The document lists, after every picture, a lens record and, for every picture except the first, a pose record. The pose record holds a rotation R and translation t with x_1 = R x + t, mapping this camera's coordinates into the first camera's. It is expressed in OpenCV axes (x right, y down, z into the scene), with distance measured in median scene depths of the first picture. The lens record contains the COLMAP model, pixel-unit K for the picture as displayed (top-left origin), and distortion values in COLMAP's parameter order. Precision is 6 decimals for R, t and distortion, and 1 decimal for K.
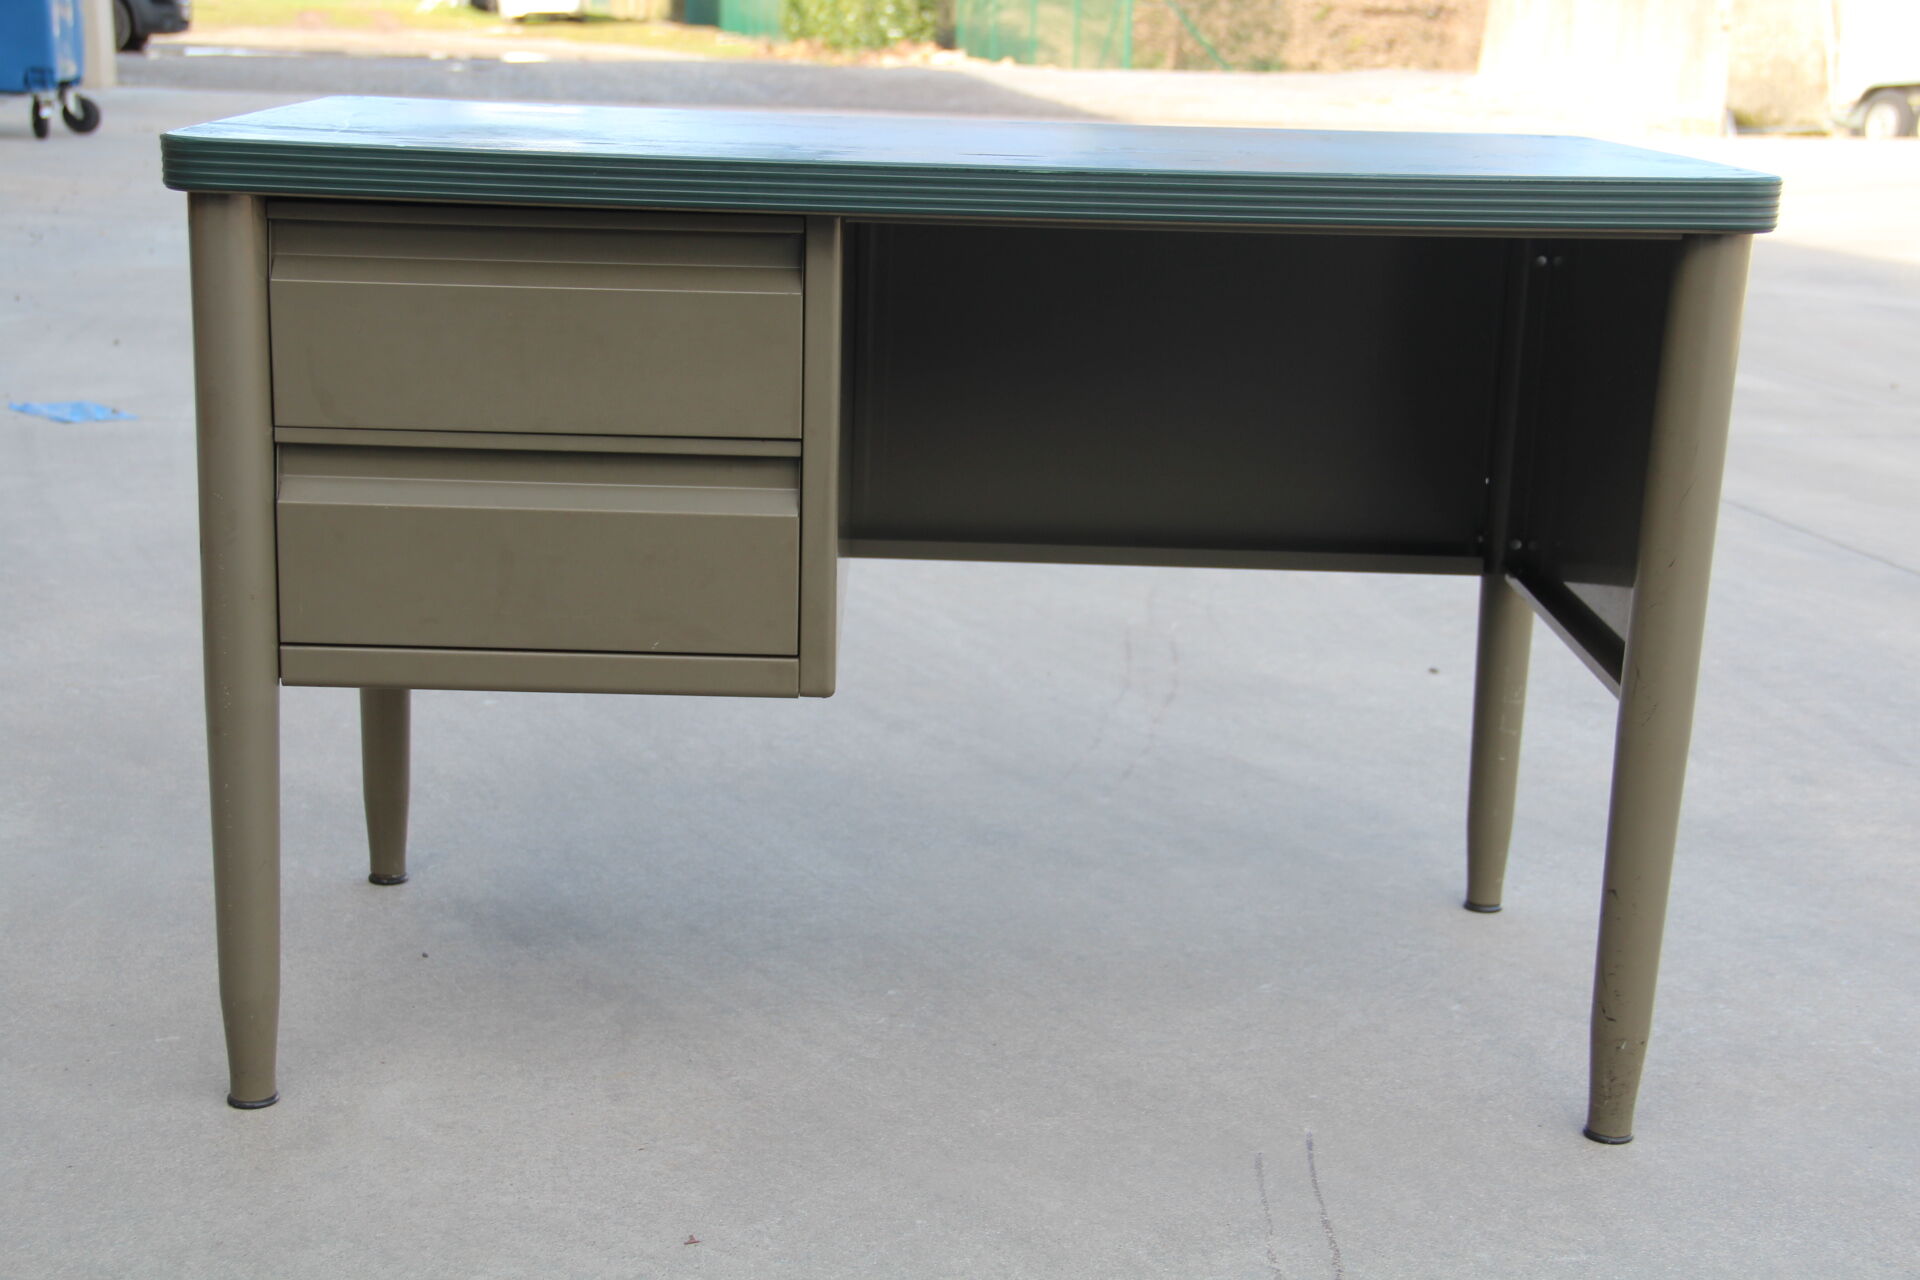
lens RADIAL K [[2846.2, 0, 948.1], [0, 2846.2, 708.1], [0, 0, 1]] dist [0.145673, 0.000000]
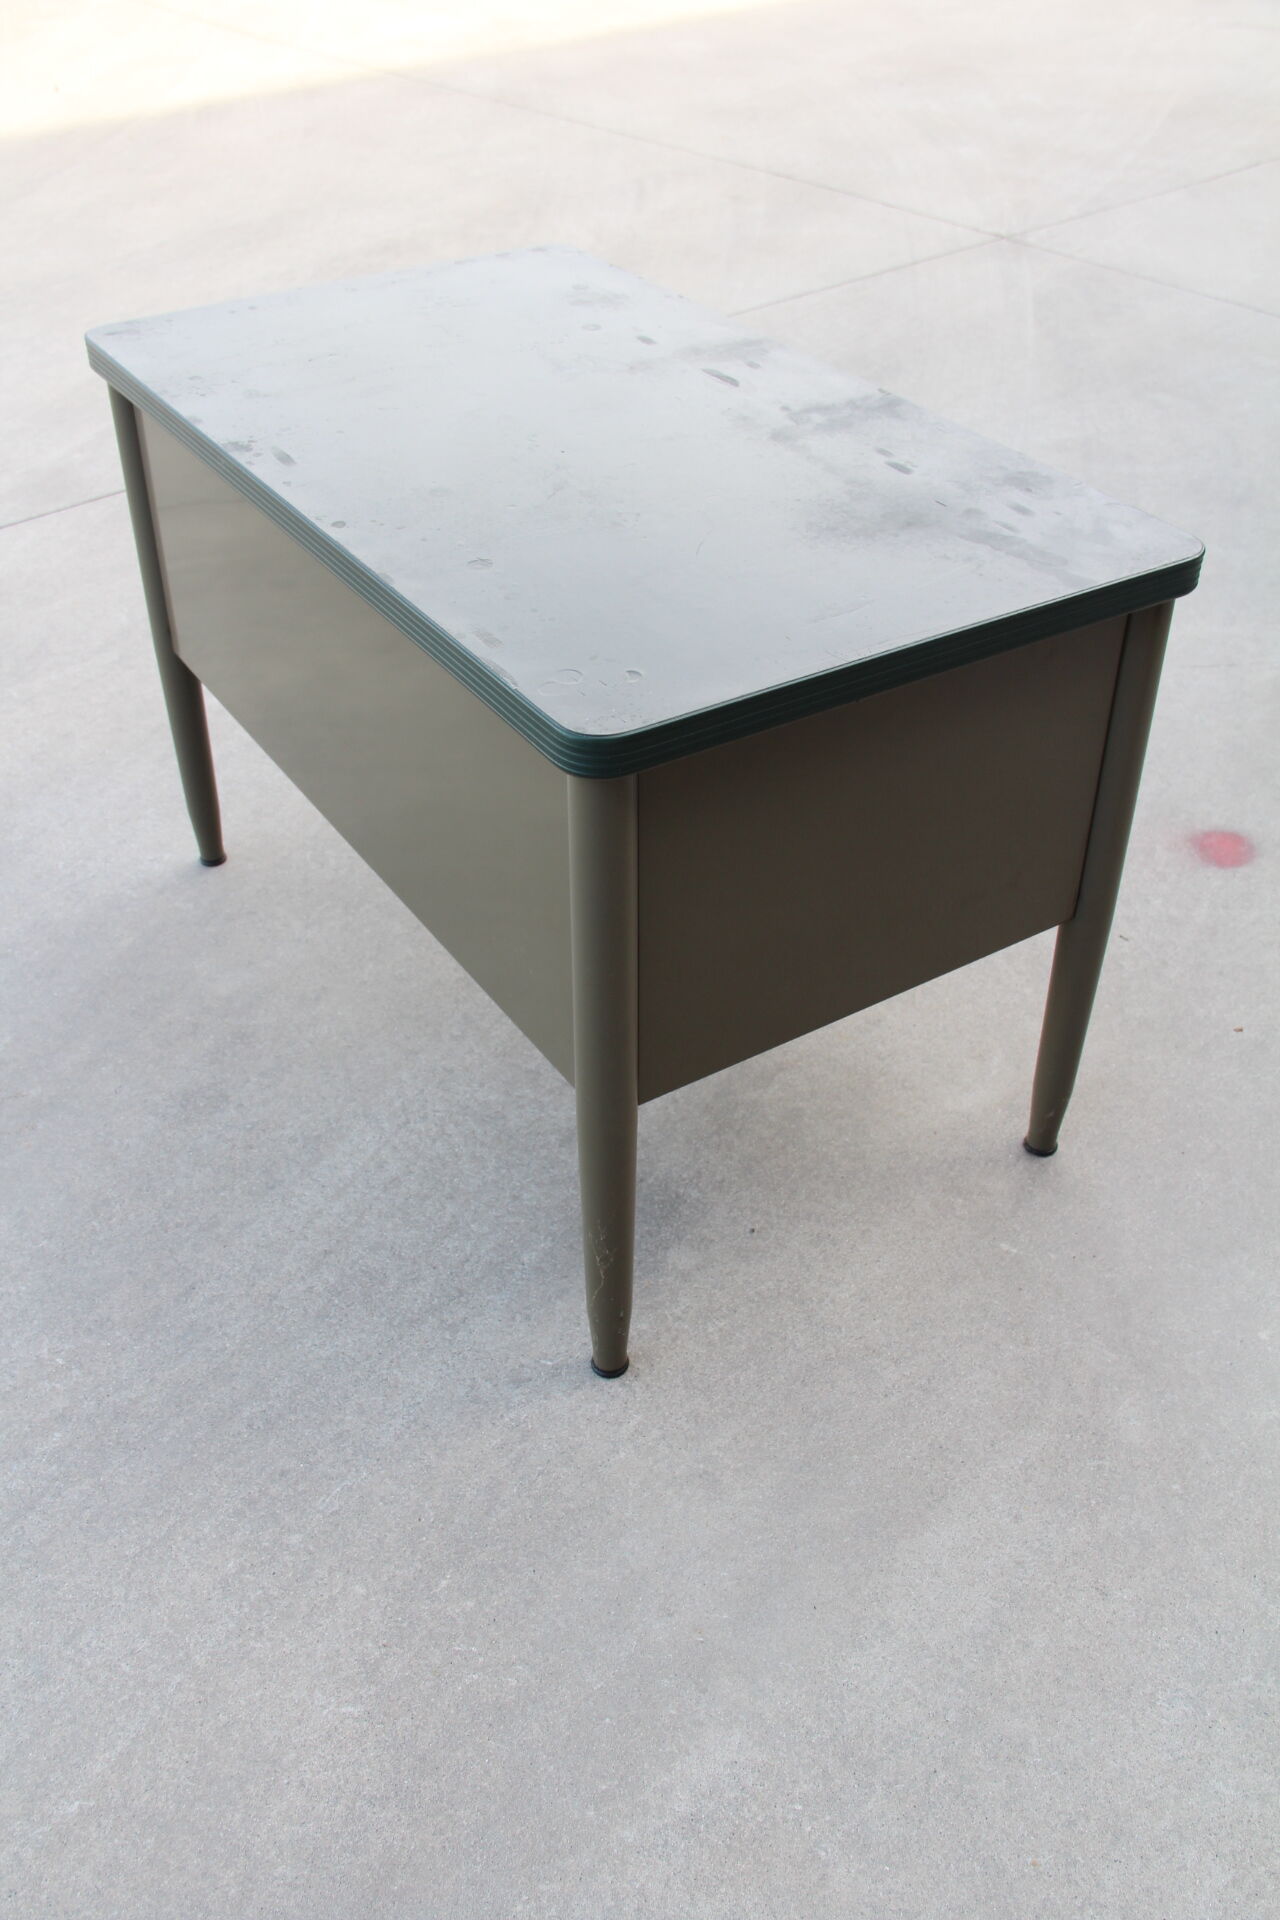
lens RADIAL K [[1749.1, 0, 640.3], [0, 1749.1, 1017.1], [0, 0, 1]] dist [-0.090253, 0.000000]
pose [[-0.528578, -0.557551, 0.640111, -0.637644], [0.187958, 0.658475, 0.728755, -0.569714], [-0.827815, 0.505517, -0.243259, 1.291551]]
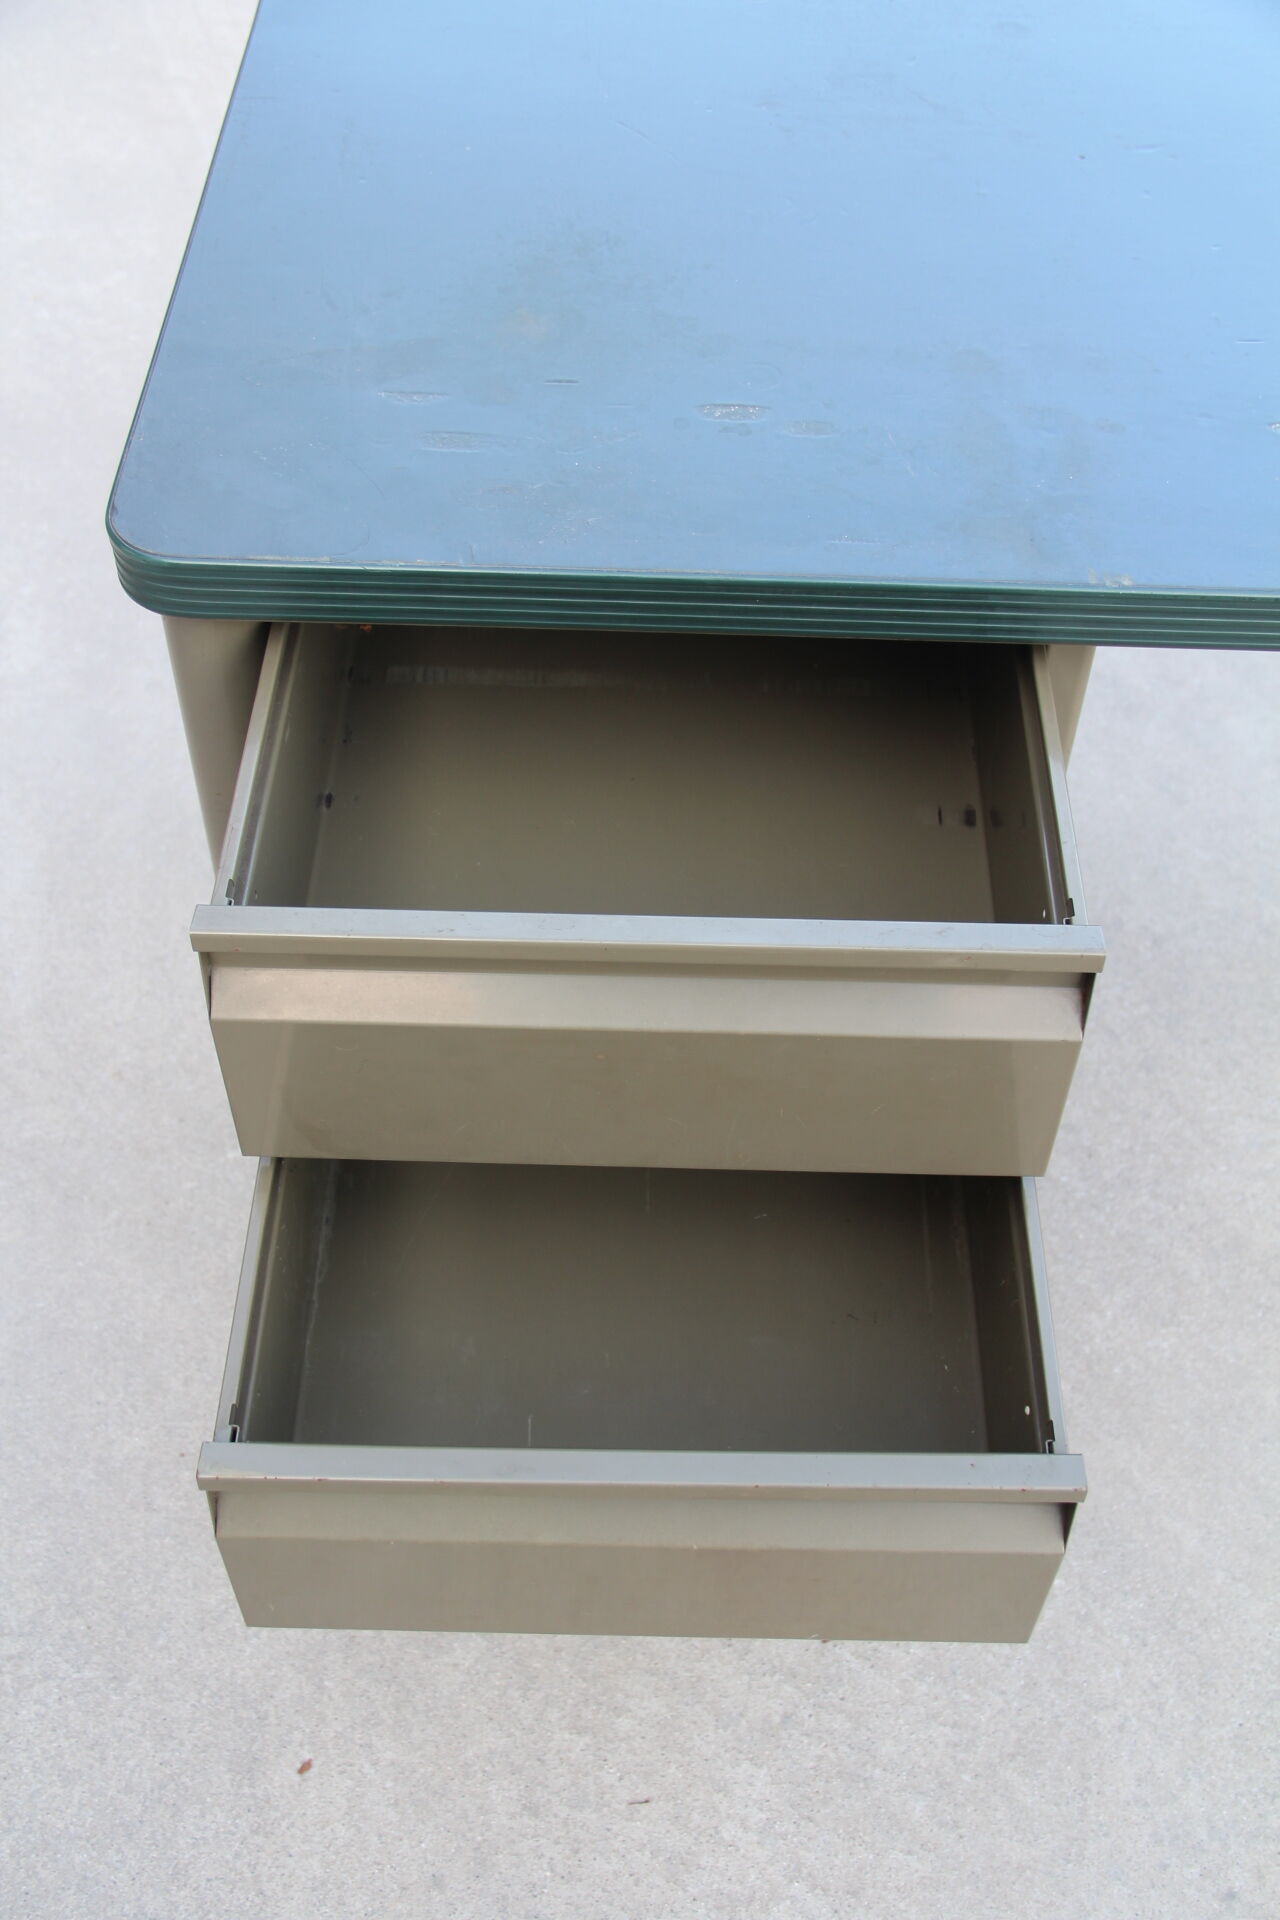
lens RADIAL K [[2021.2, 0, 643.0], [0, 2021.2, 1000.6], [0, 0, 1]] dist [-0.014176, 0.000000]
pose [[0.999280, 0.019186, -0.032719, -0.114749], [0.004219, 0.801052, 0.598580, -0.337332], [0.037694, -0.598287, 0.800395, 0.494697]]
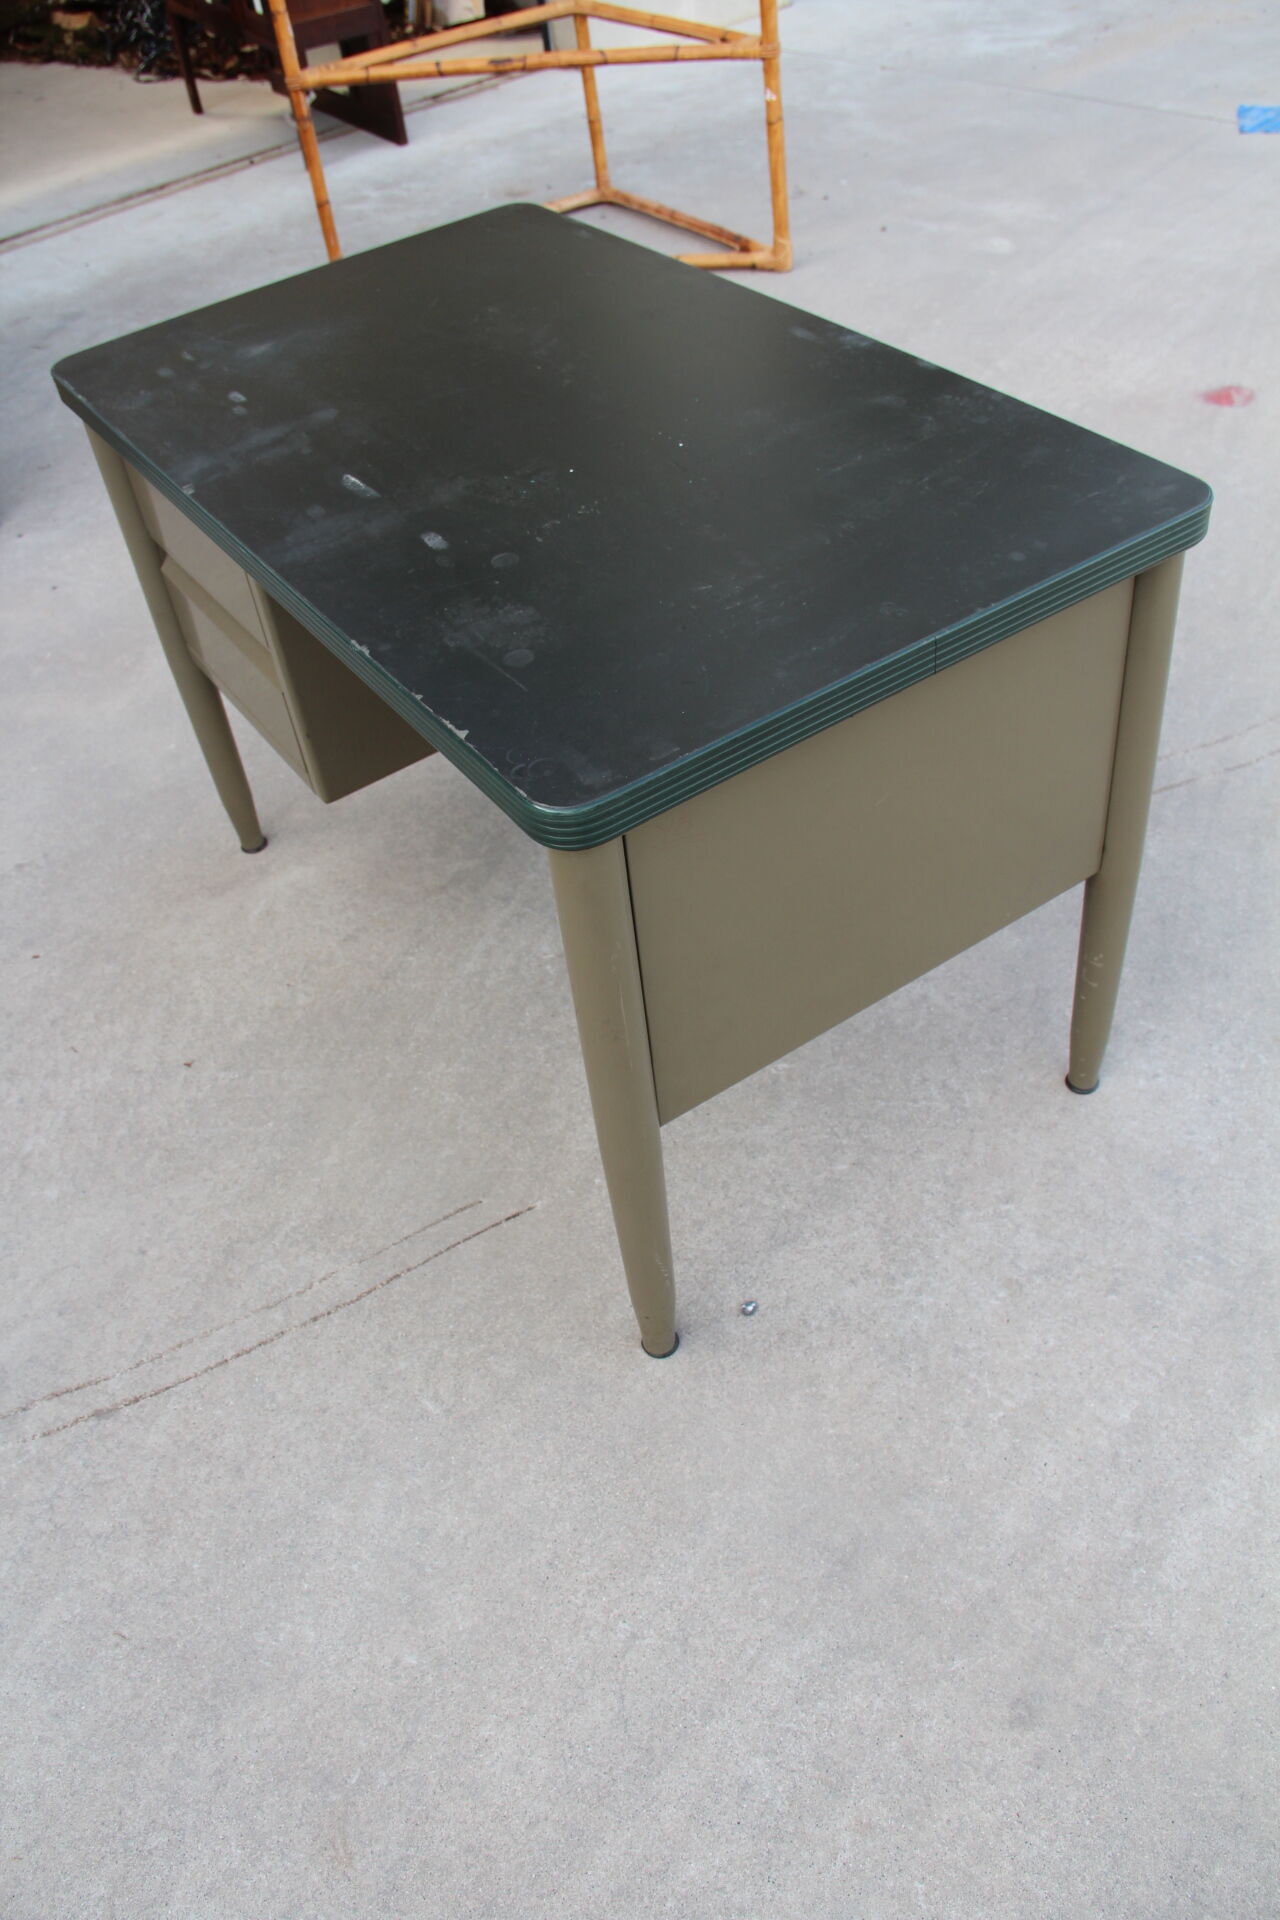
lens RADIAL K [[1541.4, 0, 657.0], [0, 1541.4, 1032.2], [0, 0, 1]] dist [-0.172232, 0.089622]
pose [[0.551322, 0.542632, -0.633715, 0.570061], [-0.085780, 0.792427, 0.603905, -0.370456], [0.829871, -0.278586, 0.483429, 0.672001]]
